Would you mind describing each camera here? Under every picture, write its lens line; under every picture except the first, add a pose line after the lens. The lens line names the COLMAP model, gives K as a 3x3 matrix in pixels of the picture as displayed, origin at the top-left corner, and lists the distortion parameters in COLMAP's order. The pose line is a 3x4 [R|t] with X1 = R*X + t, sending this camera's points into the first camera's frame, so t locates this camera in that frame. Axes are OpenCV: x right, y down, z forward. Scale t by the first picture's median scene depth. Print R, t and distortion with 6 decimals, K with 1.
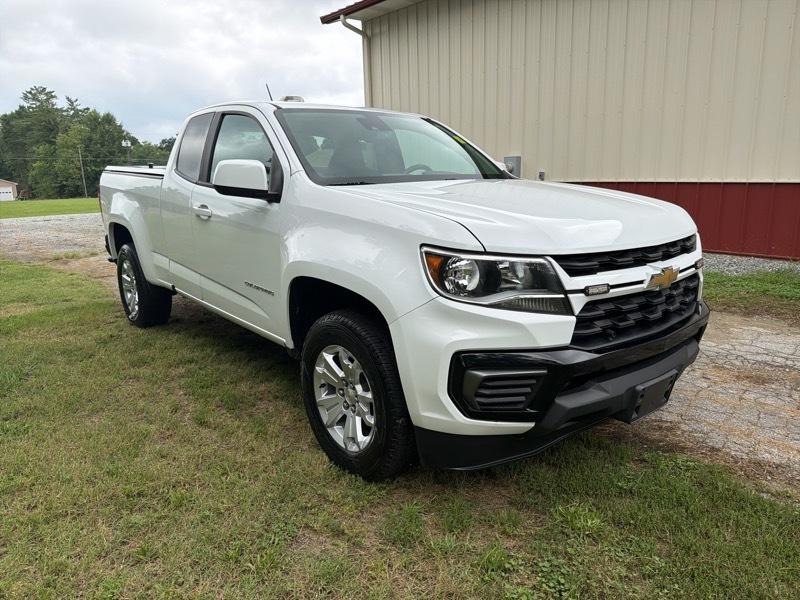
lens RADIAL K [[565.6, 0, 403.2], [0, 565.6, 304.8], [0, 0, 1]] dist [0.032480, -0.044621]
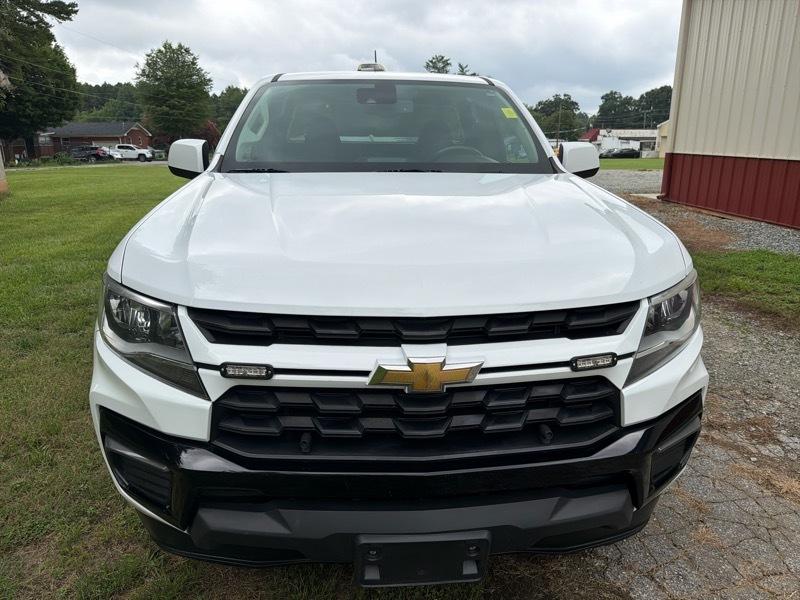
lens RADIAL K [[565.6, 0, 402.1], [0, 565.6, 299.7], [0, 0, 1]] dist [0.032480, -0.044621]
pose [[0.817190, 0.179280, -0.547777, 0.638000], [-0.149418, 0.983798, 0.099078, -0.151588], [0.556665, 0.000882, 0.830737, 0.444954]]
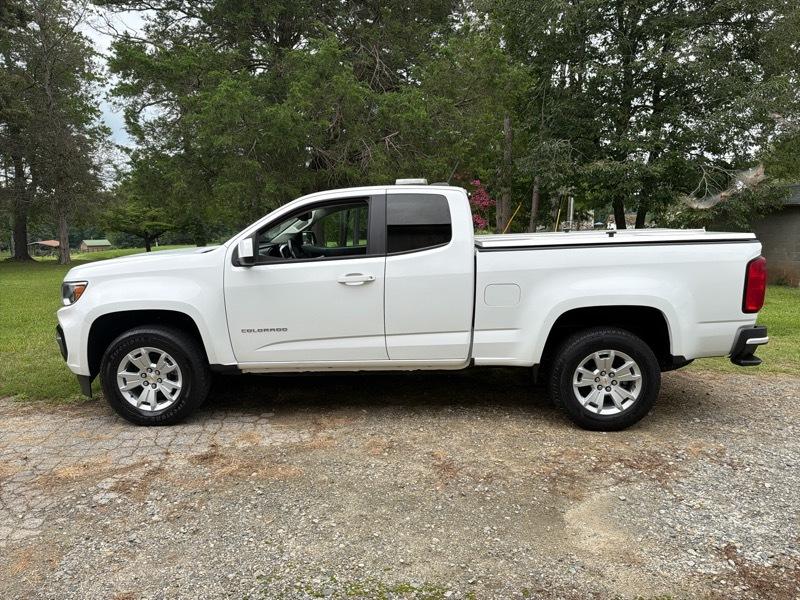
lens RADIAL K [[567.9, 0, 400.0], [0, 567.9, 300.0], [0, 0, 1]] dist [0.002647, -0.017313]
pose [[-0.658882, 0.124504, -0.741871, 1.138844], [-0.162748, 0.939258, 0.302172, -0.767540], [0.734430, 0.319834, -0.598598, 2.824532]]
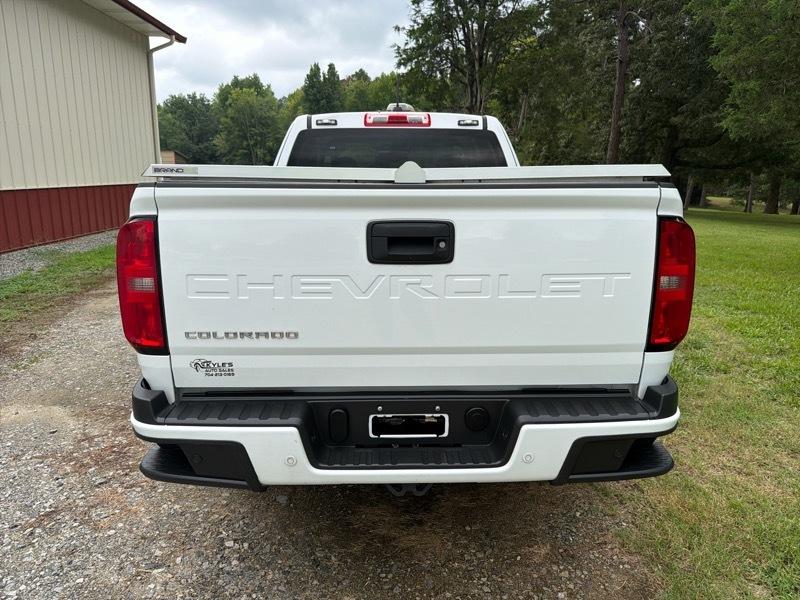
lens RADIAL K [[565.6, 0, 403.6], [0, 565.6, 307.8], [0, 0, 1]] dist [0.032480, -0.044621]
pose [[-0.786567, -0.126753, 0.604356, -1.317391], [0.152661, 0.908411, 0.389210, -0.681865], [-0.598337, 0.398401, -0.695176, 2.877445]]
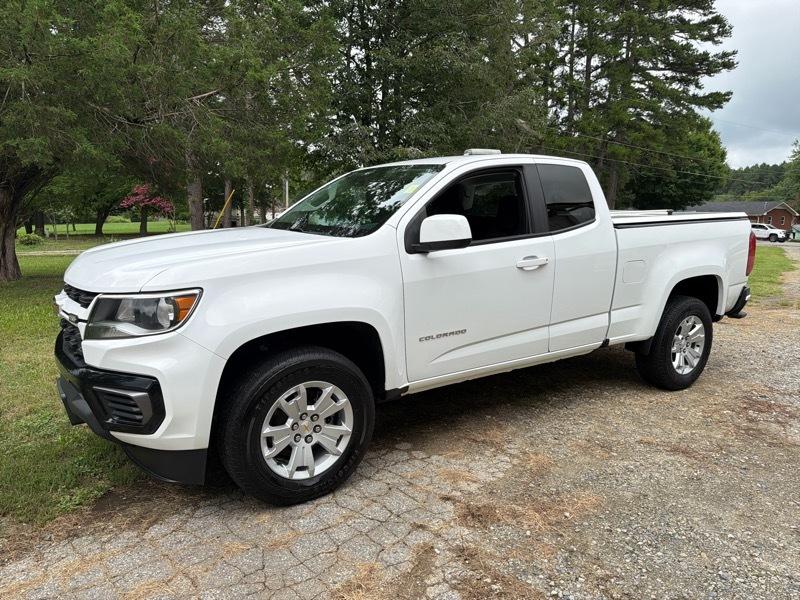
lens RADIAL K [[565.6, 0, 399.5], [0, 565.6, 298.4], [0, 0, 1]] dist [0.032480, -0.044621]
pose [[-0.095748, 0.173014, -0.980254, 1.413834], [-0.243452, 0.950801, 0.191595, -0.429759], [0.965175, 0.256989, -0.048917, 1.562336]]
